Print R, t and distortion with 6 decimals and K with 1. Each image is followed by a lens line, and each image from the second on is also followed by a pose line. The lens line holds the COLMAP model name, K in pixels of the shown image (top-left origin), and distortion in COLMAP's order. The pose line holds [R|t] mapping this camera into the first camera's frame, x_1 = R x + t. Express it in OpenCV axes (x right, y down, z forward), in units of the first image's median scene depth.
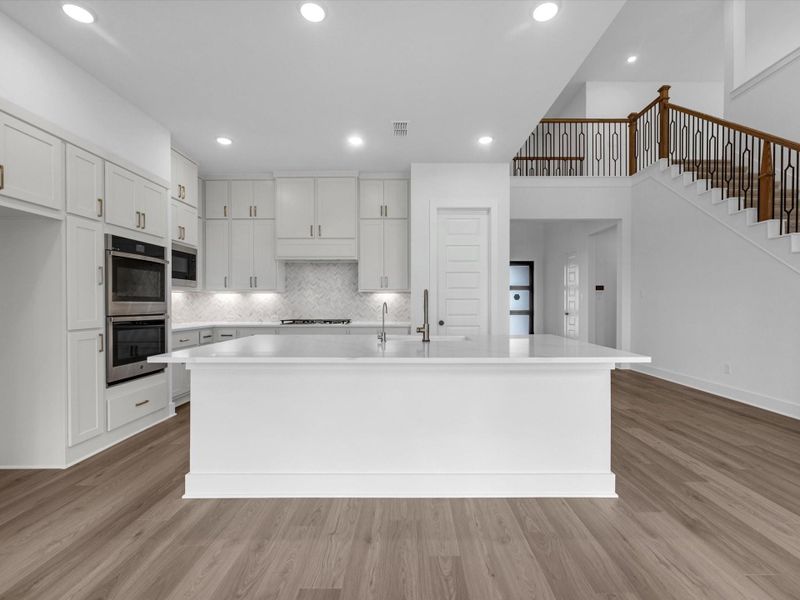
lens RADIAL K [[372.2, 0, 400.0], [0, 372.2, 300.0], [0, 0, 1]] dist [0.000667, 0.000003]
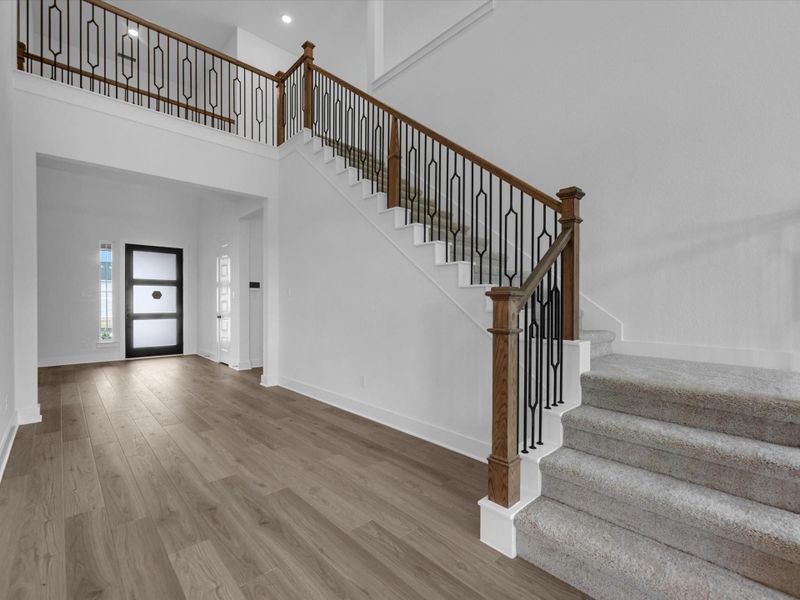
lens RADIAL K [[372.2, 0, 400.0], [0, 372.2, 300.0], [0, 0, 1]] dist [0.000667, 0.000003]
pose [[0.710148, 0.004379, 0.704039, 0.257742], [-0.003636, 0.999990, -0.002552, 0.003305], [-0.704043, -0.000748, 0.710157, 0.251143]]
